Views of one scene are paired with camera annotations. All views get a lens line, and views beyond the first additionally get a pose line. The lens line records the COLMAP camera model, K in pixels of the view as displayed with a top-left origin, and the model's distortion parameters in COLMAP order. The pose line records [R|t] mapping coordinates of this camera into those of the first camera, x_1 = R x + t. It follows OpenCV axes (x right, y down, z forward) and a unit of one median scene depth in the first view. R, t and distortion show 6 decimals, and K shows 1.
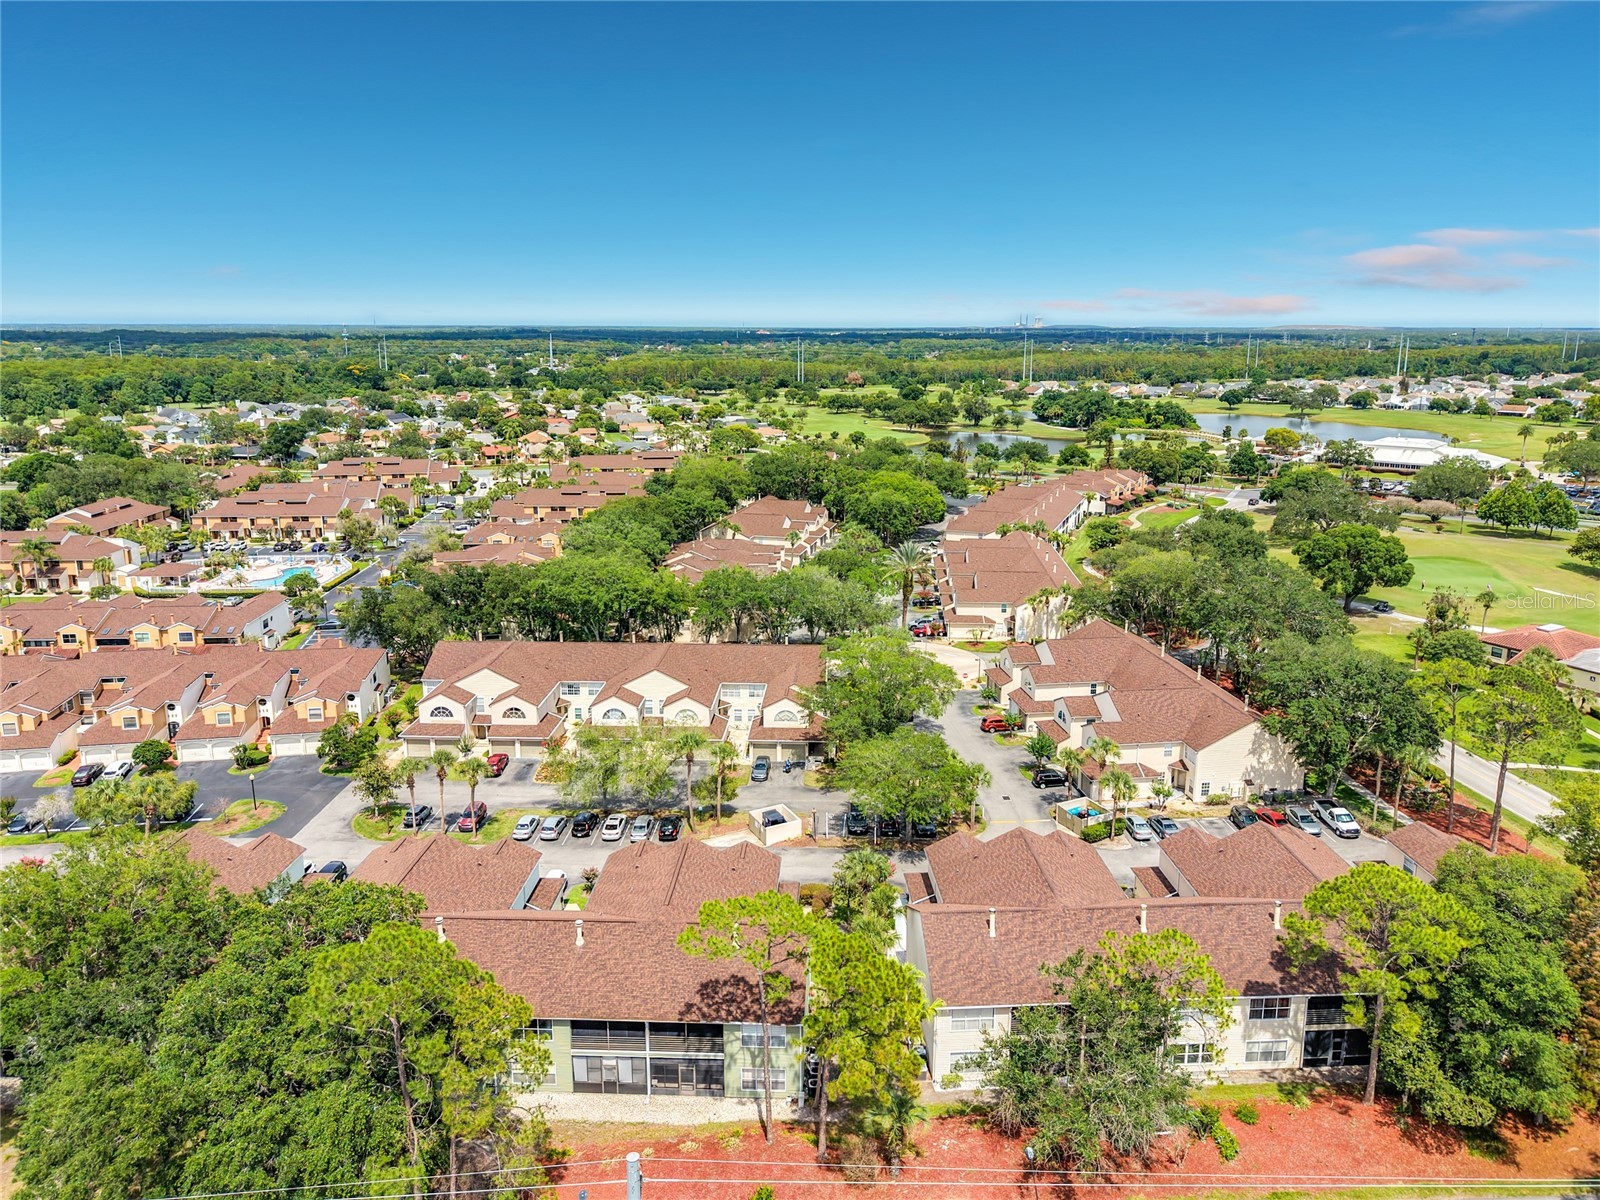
lens RADIAL K [[1109.7, 0, 826.3], [0, 1109.7, 599.9], [0, 0, 1]] dist [0.019240, -0.011793]
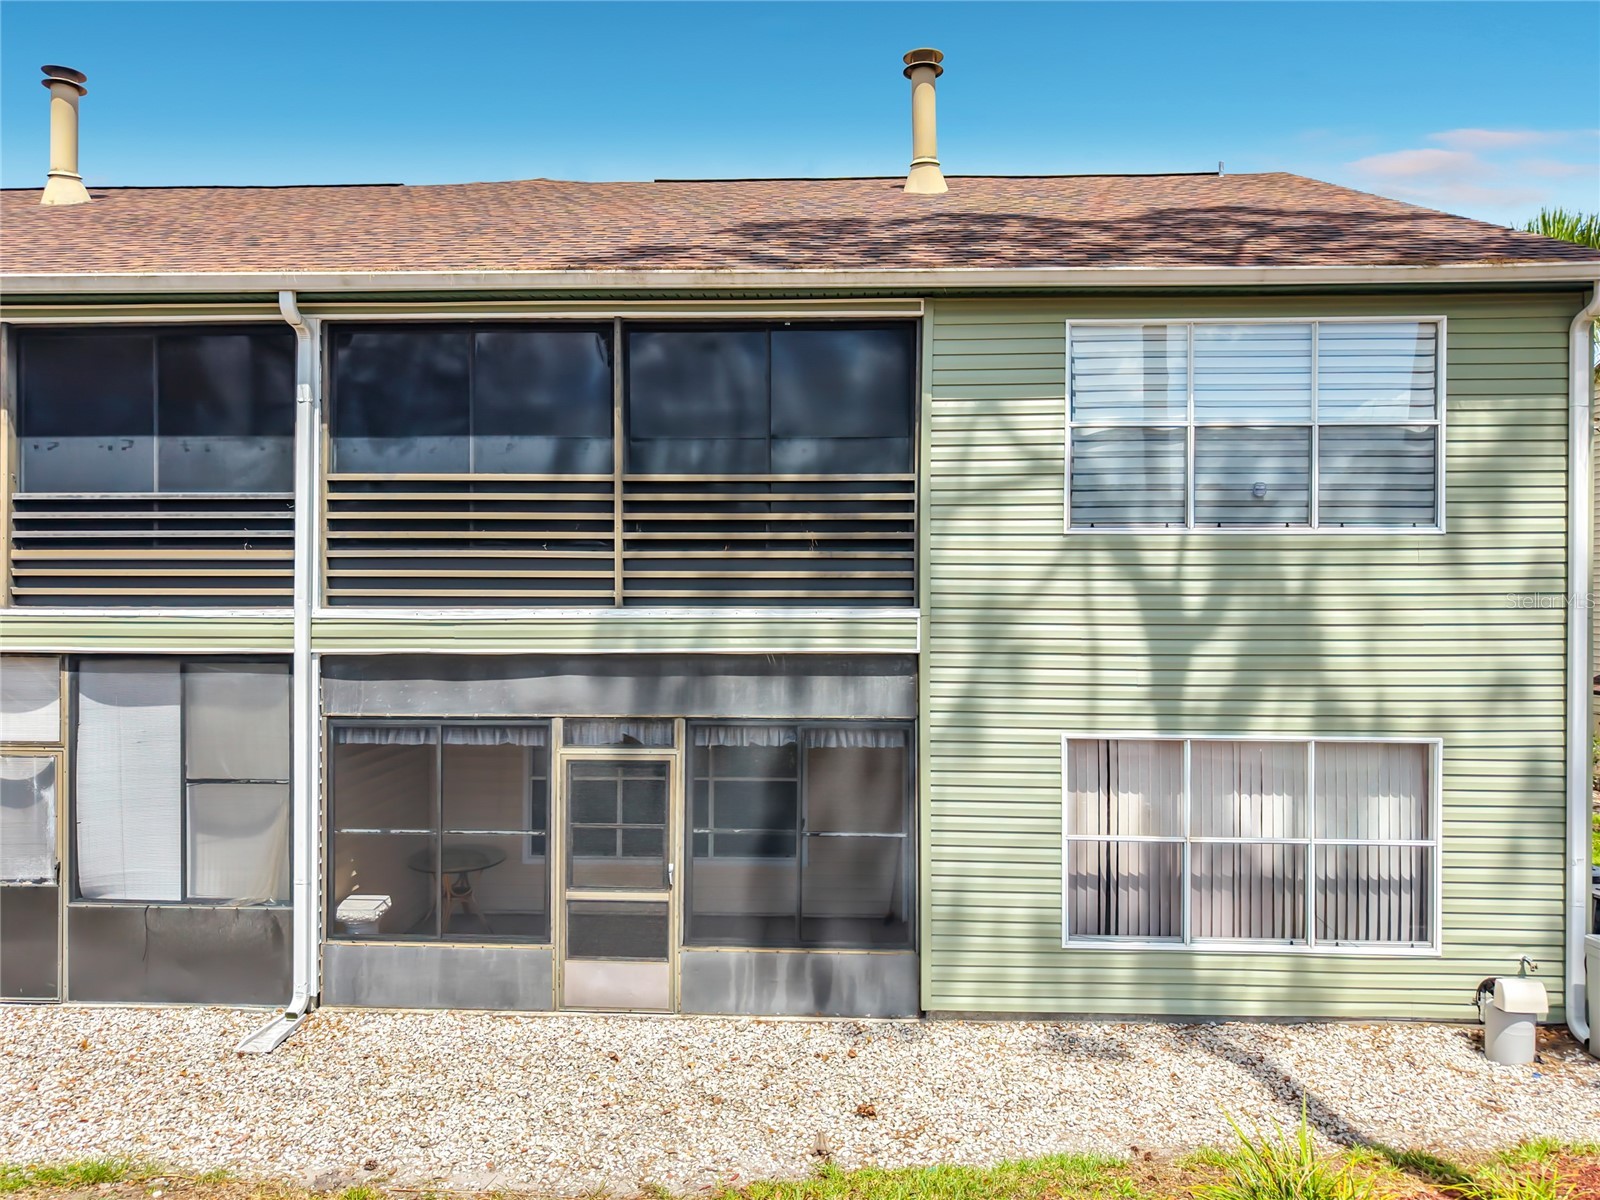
lens RADIAL K [[1064.0, 0, 800.0], [0, 1064.0, 600.0], [0, 0, 1]] dist [0.033382, -0.050261]
pose [[0.999998, 0.000024, -0.002095, -0.105020], [-0.000573, 0.965013, -0.262203, 0.436602], [0.002015, 0.262203, 0.965011, 0.883954]]
